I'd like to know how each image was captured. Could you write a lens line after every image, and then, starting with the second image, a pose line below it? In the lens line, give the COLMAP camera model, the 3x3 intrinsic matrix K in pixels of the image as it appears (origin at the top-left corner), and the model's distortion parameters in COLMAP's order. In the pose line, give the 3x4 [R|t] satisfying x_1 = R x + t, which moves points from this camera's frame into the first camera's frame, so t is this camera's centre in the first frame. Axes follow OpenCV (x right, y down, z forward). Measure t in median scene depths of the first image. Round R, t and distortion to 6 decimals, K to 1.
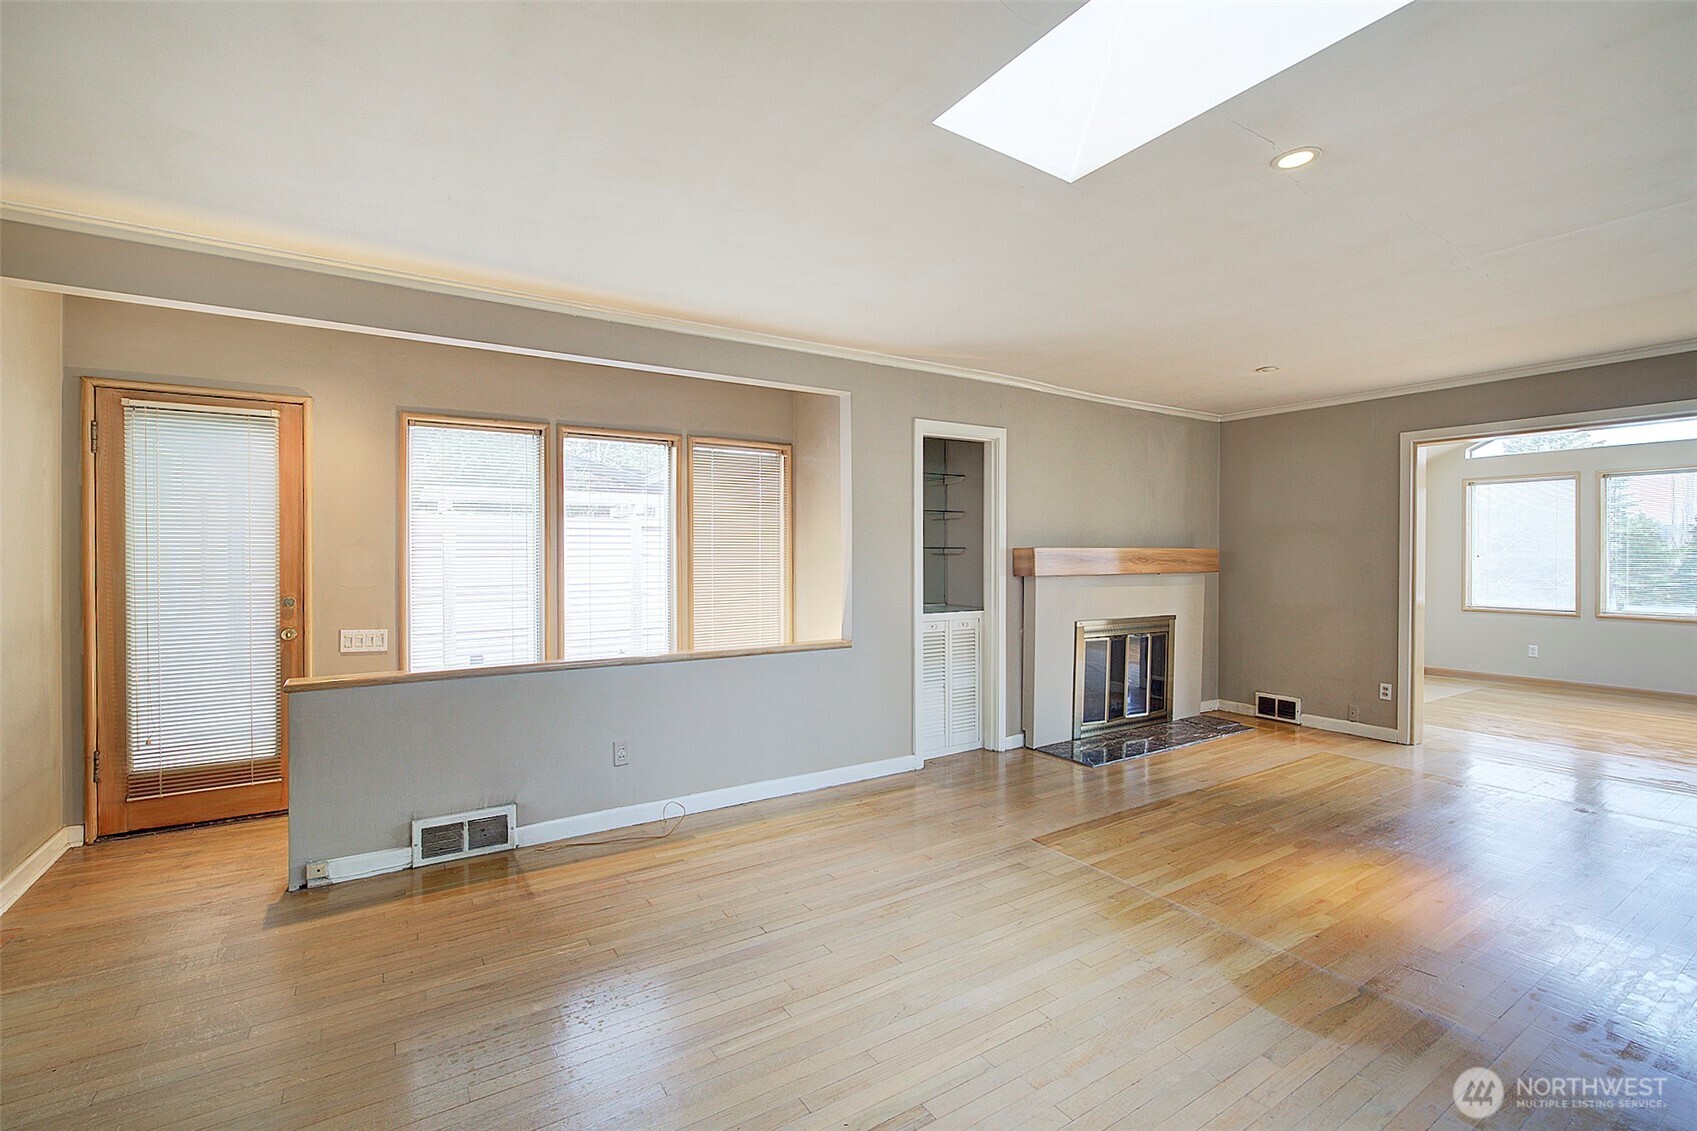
lens RADIAL K [[746.1, 0, 848.5], [0, 746.1, 565.5], [0, 0, 1]] dist [-0.011724, 0.000790]
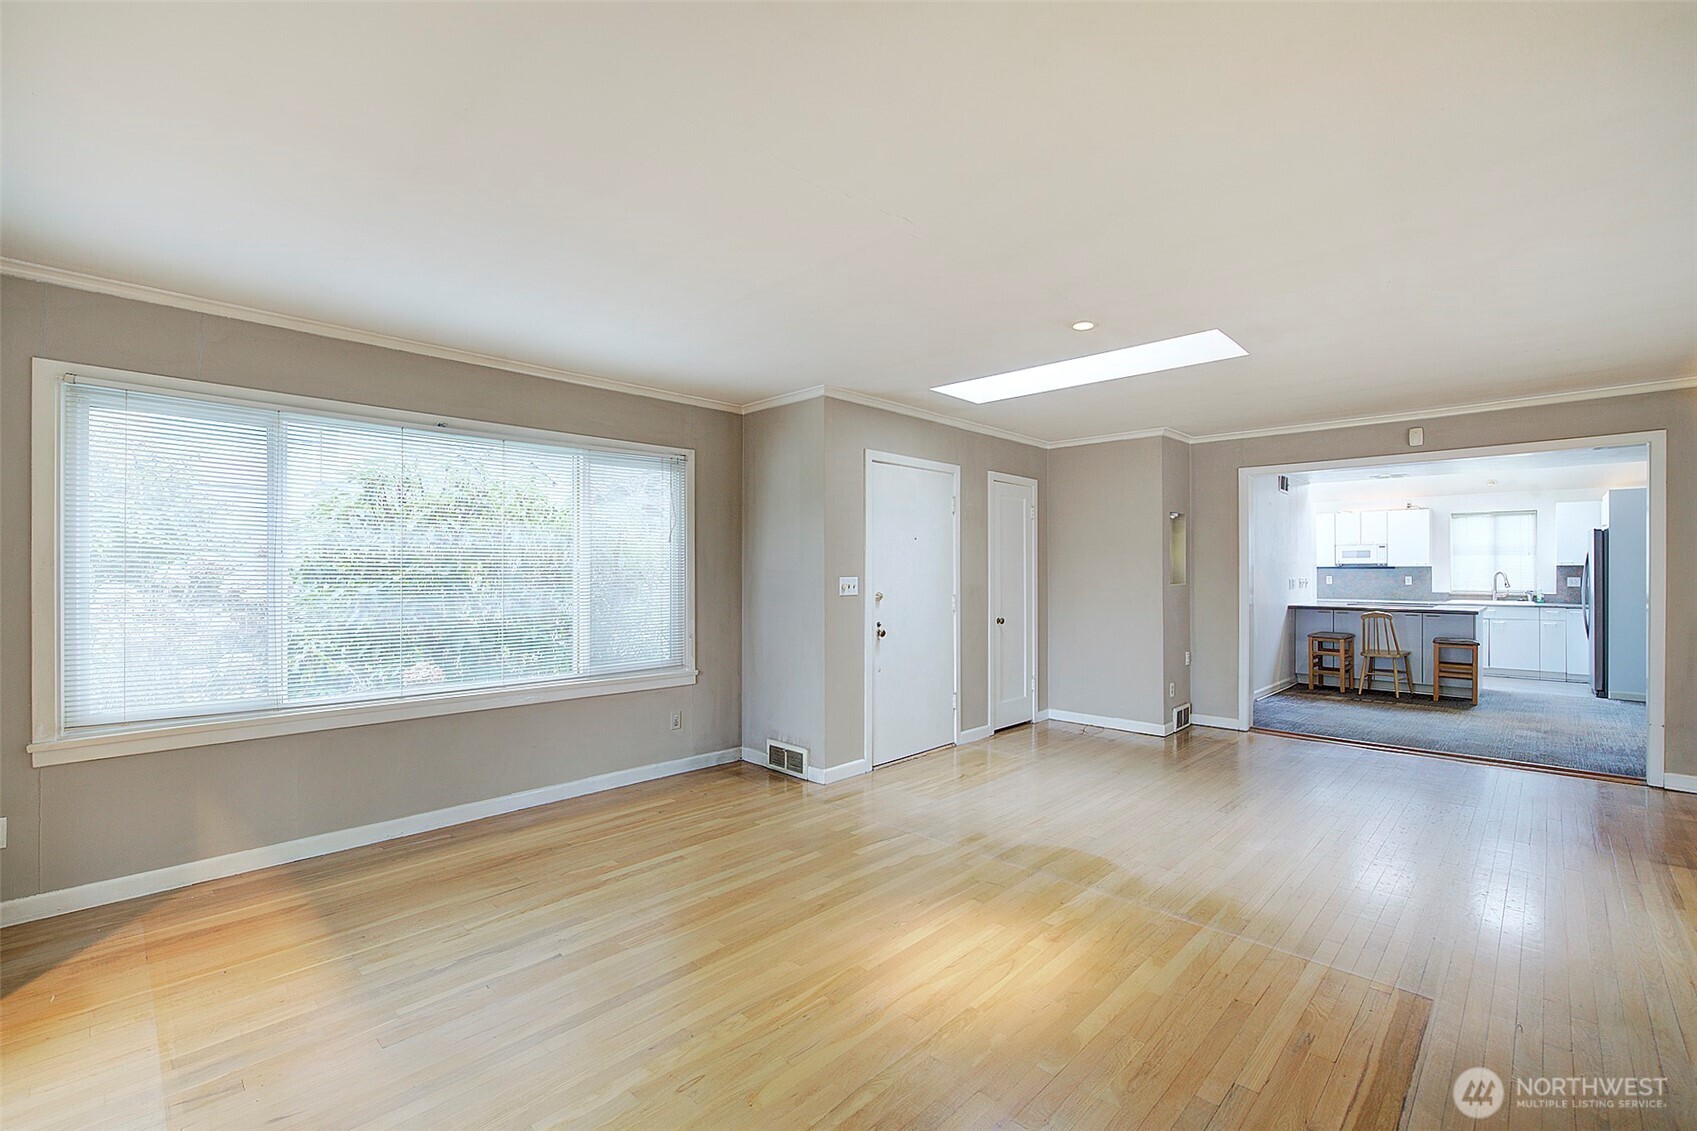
lens RADIAL K [[728.7, 0, 843.7], [0, 728.7, 567.9], [0, 0, 1]] dist [-0.013040, 0.000780]
pose [[-0.974879, -0.001011, -0.222733, 0.937626], [-0.003026, 0.999958, 0.008707, -0.026647], [0.222715, 0.009162, -0.974840, 1.557202]]
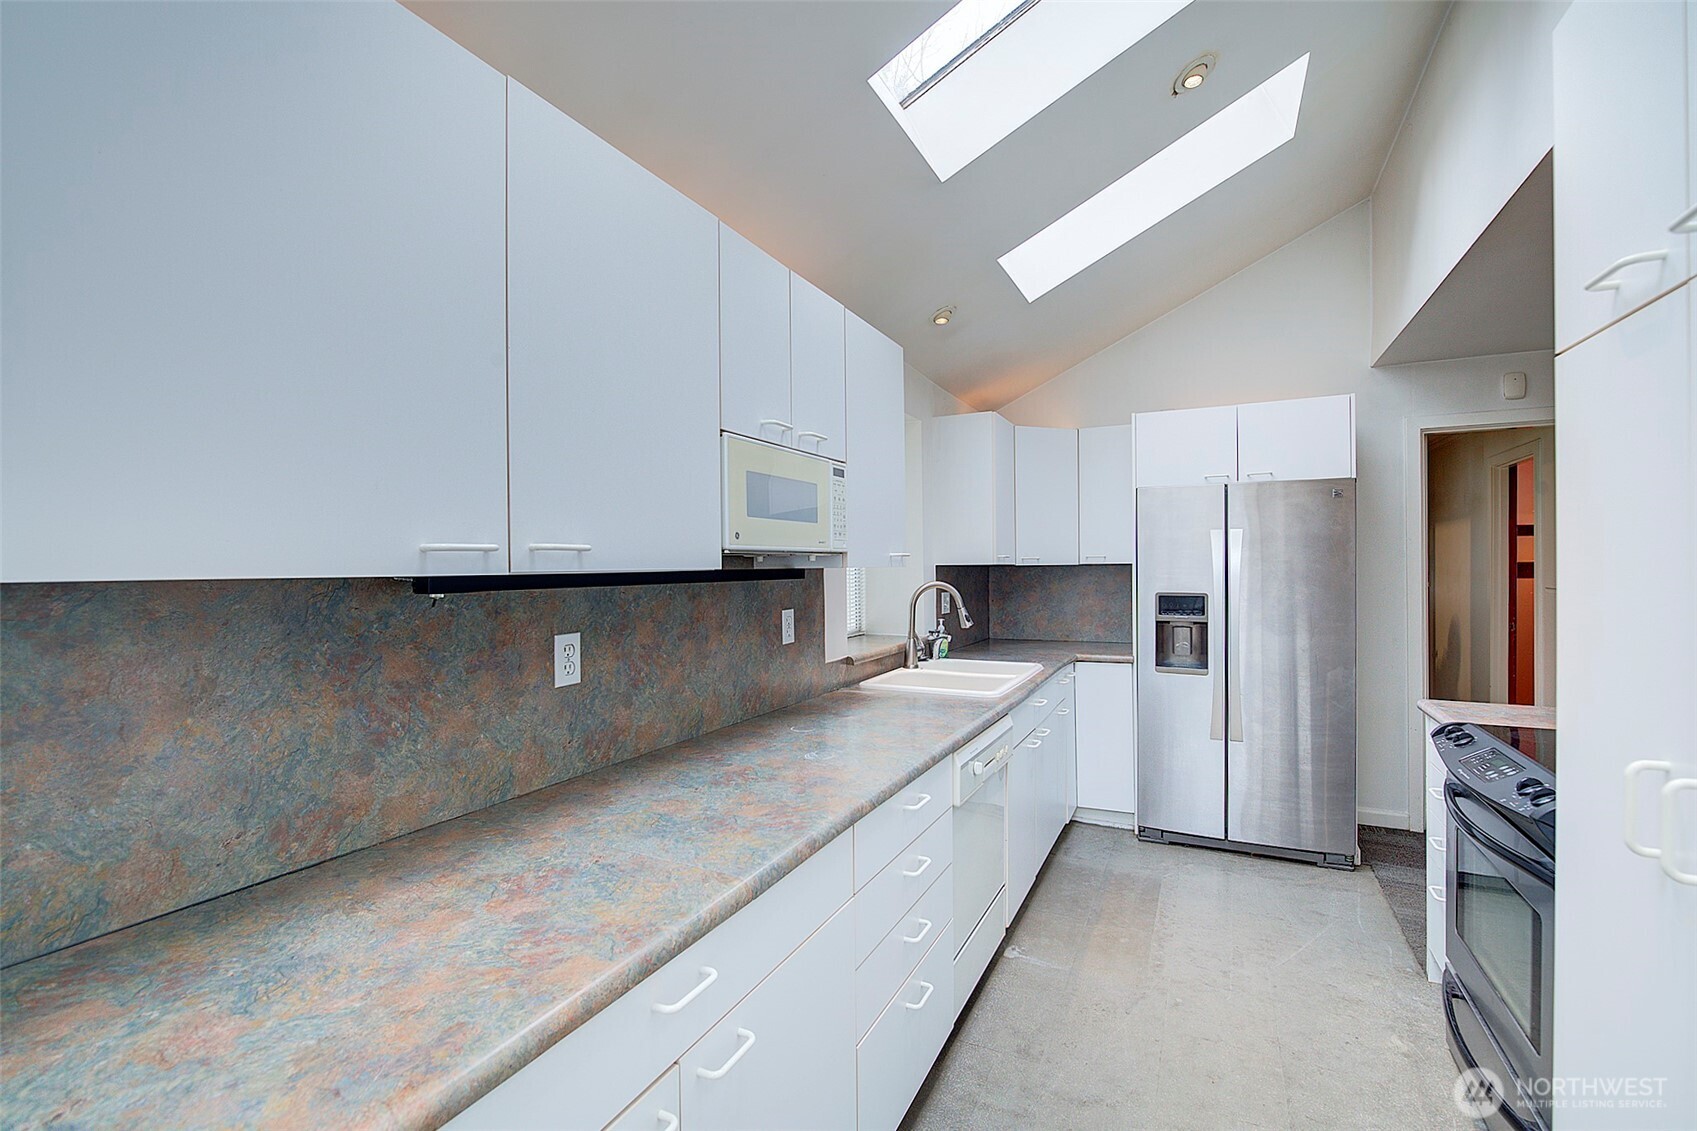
lens RADIAL K [[728.7, 0, 843.7], [0, 728.7, 567.9], [0, 0, 1]] dist [-0.013040, 0.000780]
pose [[0.495303, -0.002363, -0.868717, -1.366456], [-0.001793, 0.999991, -0.003742, -0.010501], [0.868718, 0.003411, 0.495295, -1.180803]]
